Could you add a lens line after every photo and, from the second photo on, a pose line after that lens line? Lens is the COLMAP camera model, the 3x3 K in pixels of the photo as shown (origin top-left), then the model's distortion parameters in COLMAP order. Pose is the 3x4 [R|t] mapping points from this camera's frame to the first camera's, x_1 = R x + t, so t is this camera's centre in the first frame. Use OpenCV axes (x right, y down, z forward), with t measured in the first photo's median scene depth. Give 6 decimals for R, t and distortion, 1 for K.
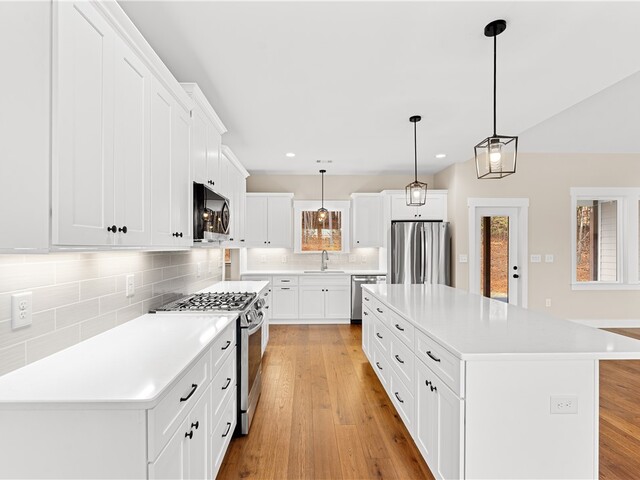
lens RADIAL K [[280.8, 0, 320.0], [0, 280.8, 240.0], [0, 0, 1]] dist [0.000026, -0.000002]
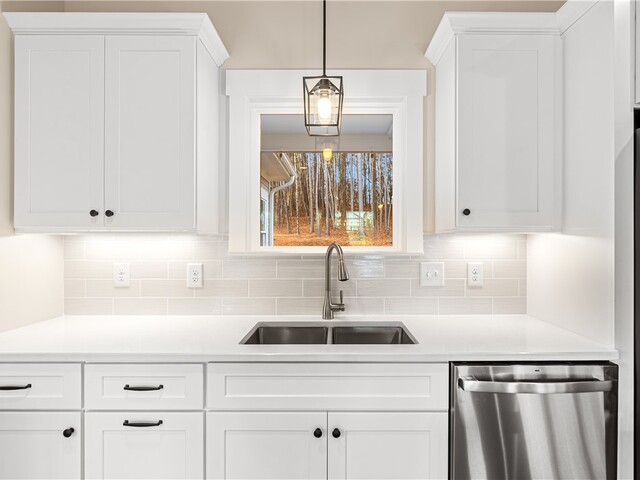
lens RADIAL K [[320.2, 0, 320.0], [0, 320.2, 240.0], [0, 0, 1]] dist [-0.000271, 0.000001]
pose [[0.995707, -0.000072, -0.092560, 0.031713], [0.002588, 0.999631, 0.027058, 0.024046], [0.092523, -0.027181, 0.995339, 0.696485]]
